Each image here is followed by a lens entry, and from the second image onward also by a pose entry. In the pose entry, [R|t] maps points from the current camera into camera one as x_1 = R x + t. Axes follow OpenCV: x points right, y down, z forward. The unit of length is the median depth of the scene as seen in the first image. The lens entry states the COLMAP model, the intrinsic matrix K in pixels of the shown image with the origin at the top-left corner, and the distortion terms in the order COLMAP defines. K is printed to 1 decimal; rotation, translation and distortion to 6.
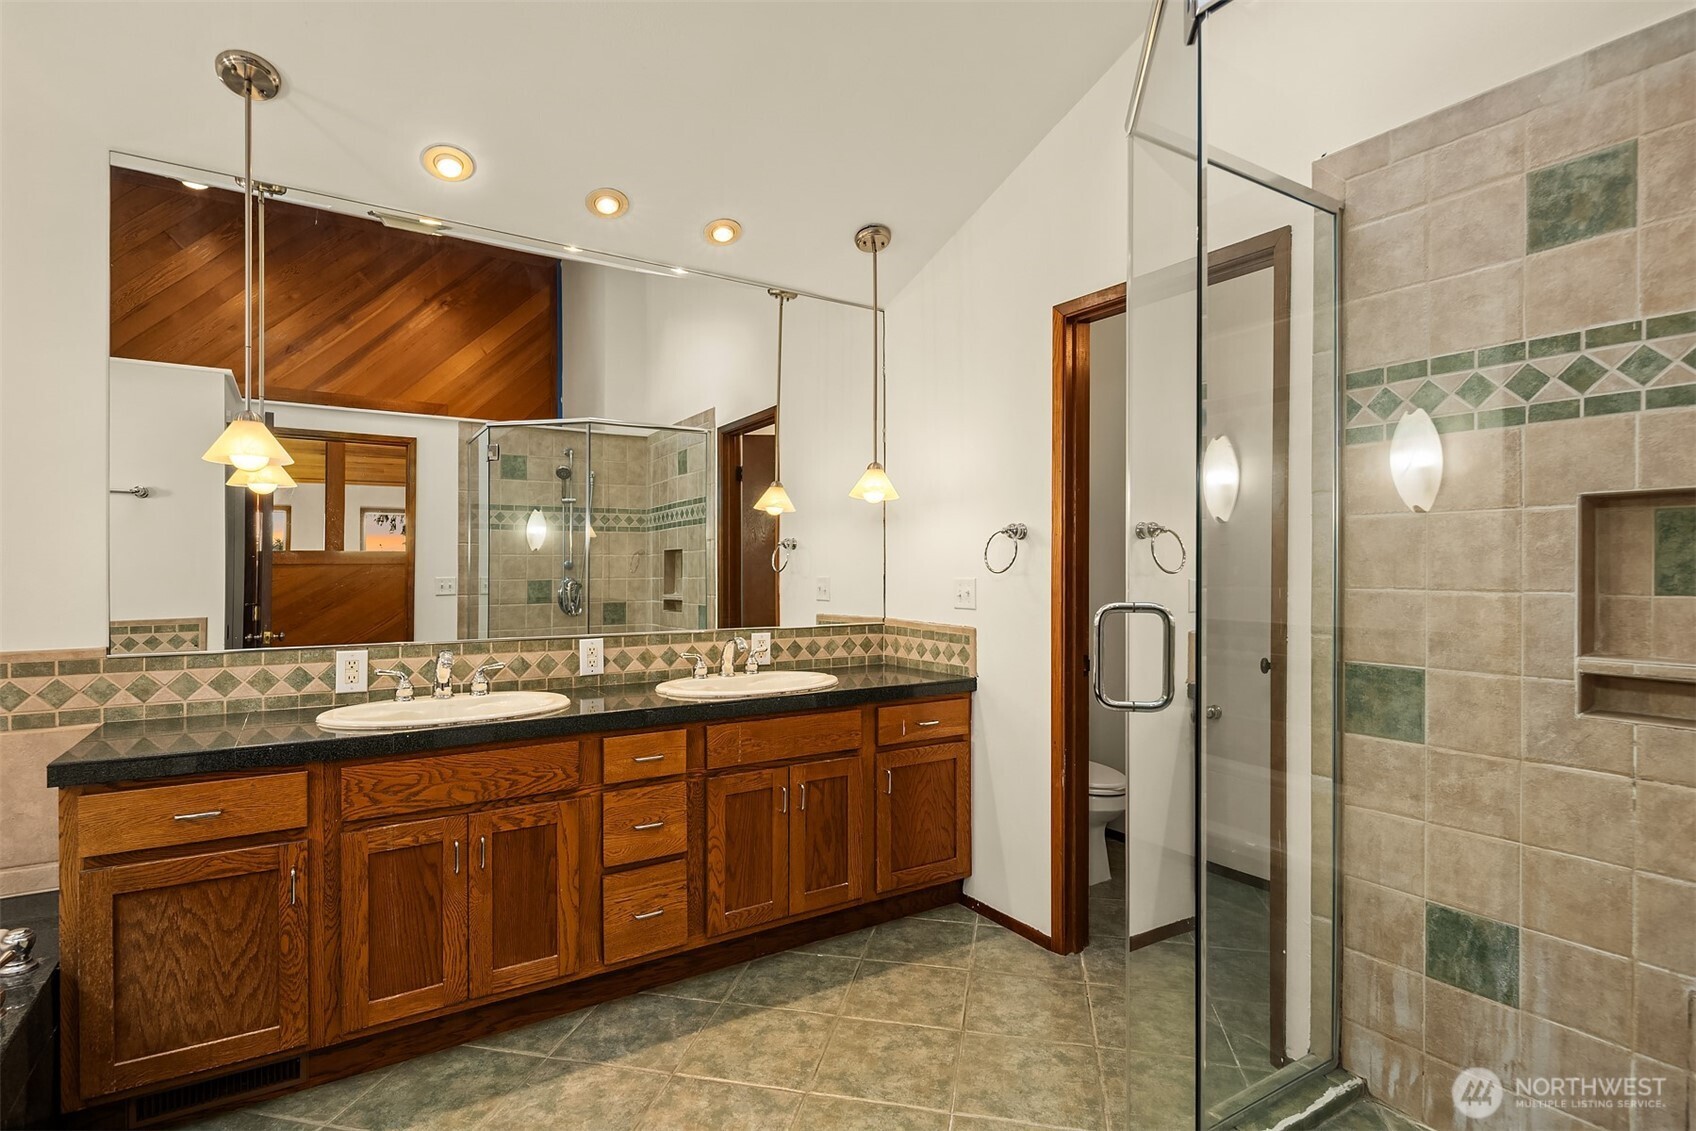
lens RADIAL K [[829.2, 0, 848.3], [0, 829.2, 566.9], [0, 0, 1]] dist [0.005524, -0.002306]
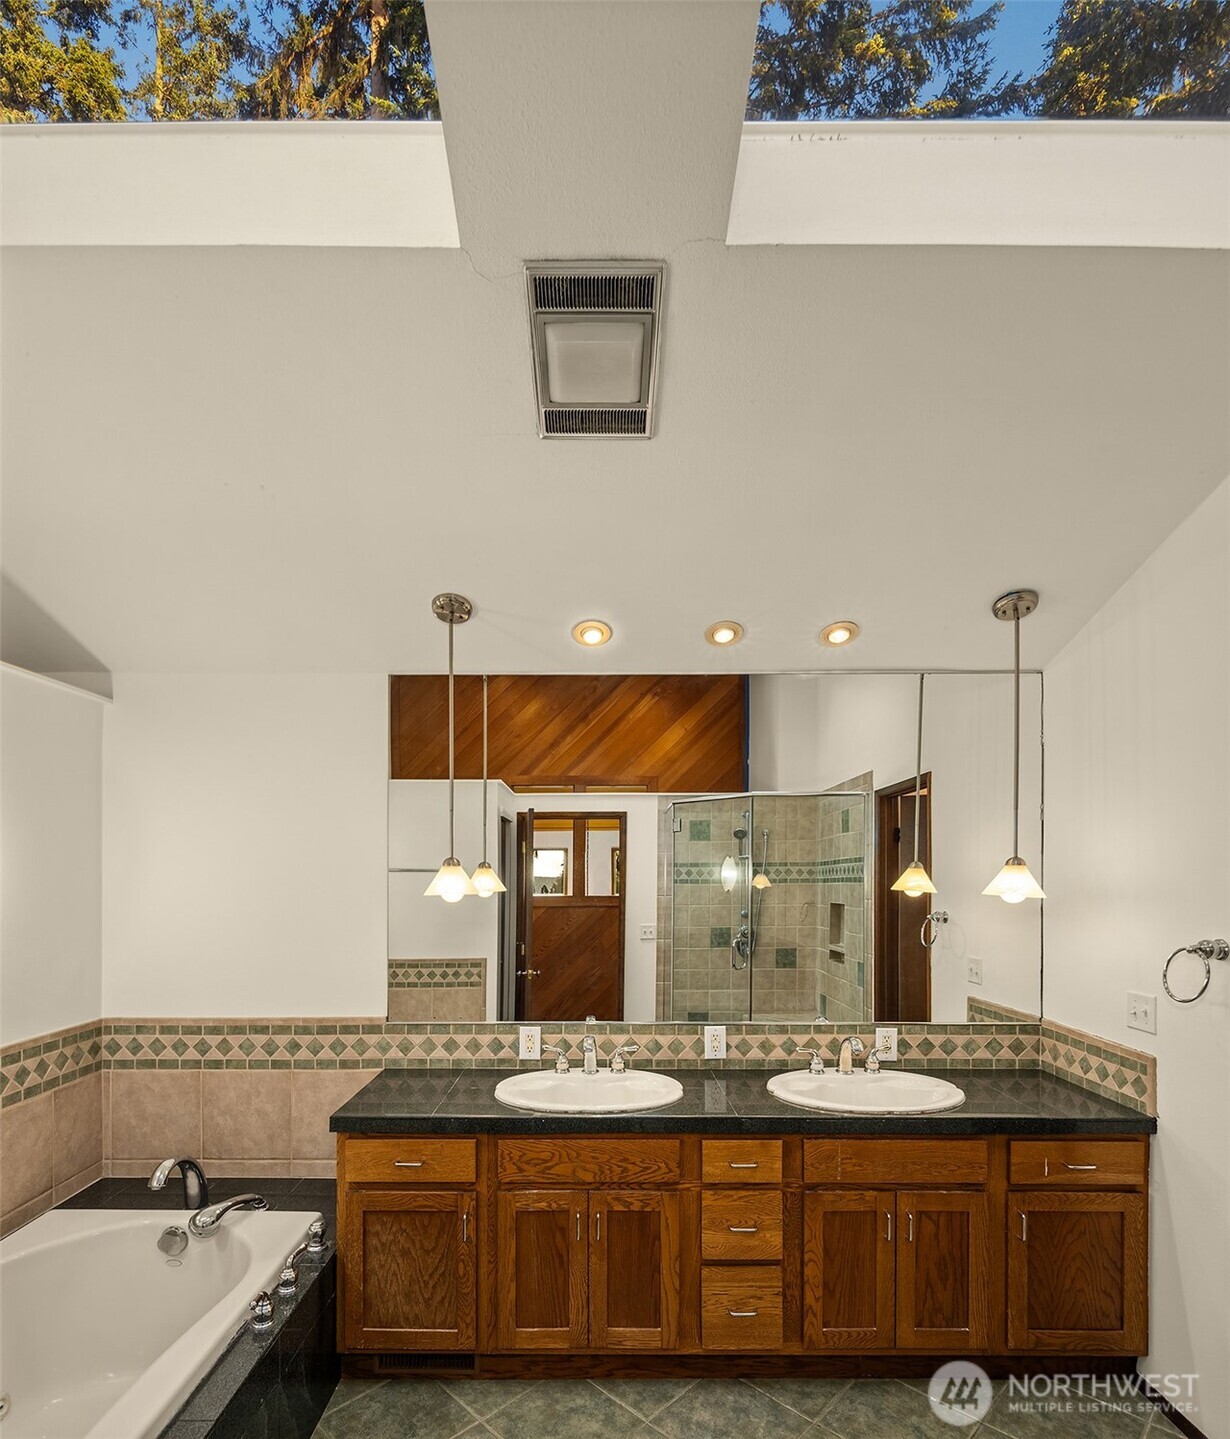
lens RADIAL K [[725.0, 0, 656.0], [0, 725.0, 828.0], [0, 0, 1]] dist [0.006463, -0.004204]
pose [[0.836174, 0.000484, -0.548465, 0.153180], [0.001878, 0.999991, 0.003746, -0.178969], [0.548462, -0.004162, 0.836165, 0.145654]]
